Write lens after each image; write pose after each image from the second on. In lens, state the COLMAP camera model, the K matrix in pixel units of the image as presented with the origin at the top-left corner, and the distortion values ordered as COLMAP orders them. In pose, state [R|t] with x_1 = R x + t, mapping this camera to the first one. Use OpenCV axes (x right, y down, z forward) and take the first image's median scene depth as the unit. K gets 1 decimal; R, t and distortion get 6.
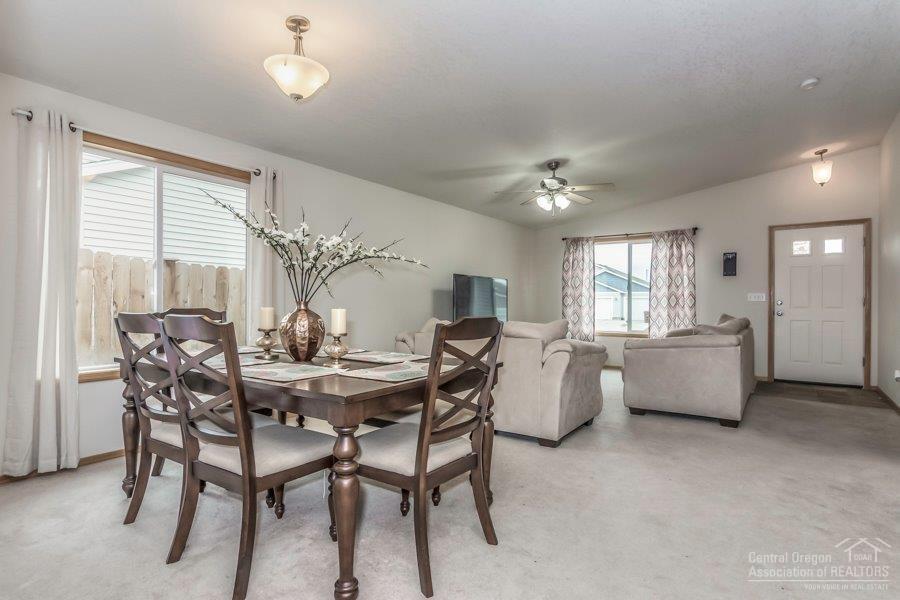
lens RADIAL K [[469.1, 0, 450.1], [0, 469.1, 299.1], [0, 0, 1]] dist [0.004943, -0.000375]
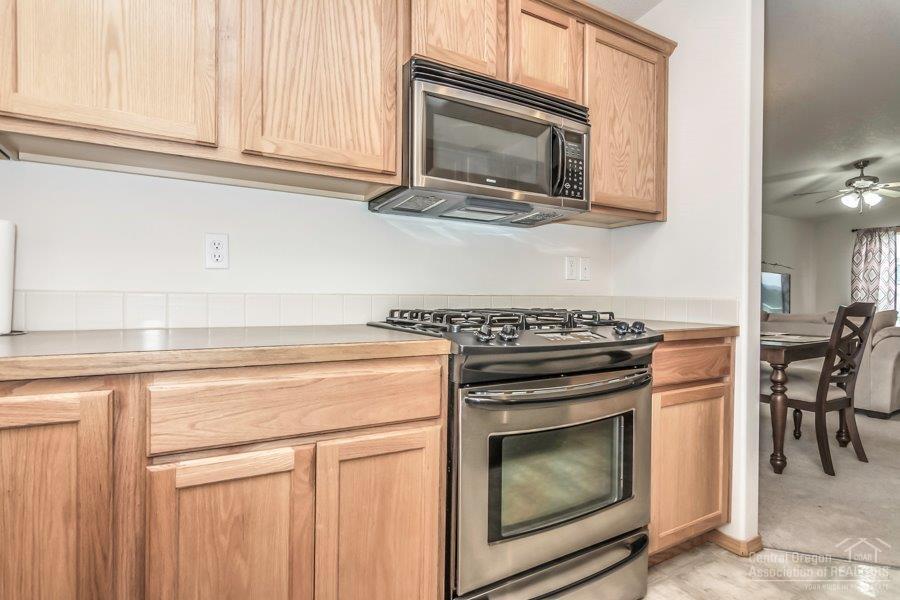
lens RADIAL K [[469.1, 0, 449.9], [0, 469.1, 297.9], [0, 0, 1]] dist [0.004943, -0.000375]
pose [[0.916750, 0.007053, -0.399399, -0.197551], [-0.003236, 0.999942, 0.010230, 0.004157], [0.399448, -0.008086, 0.916720, -0.325350]]
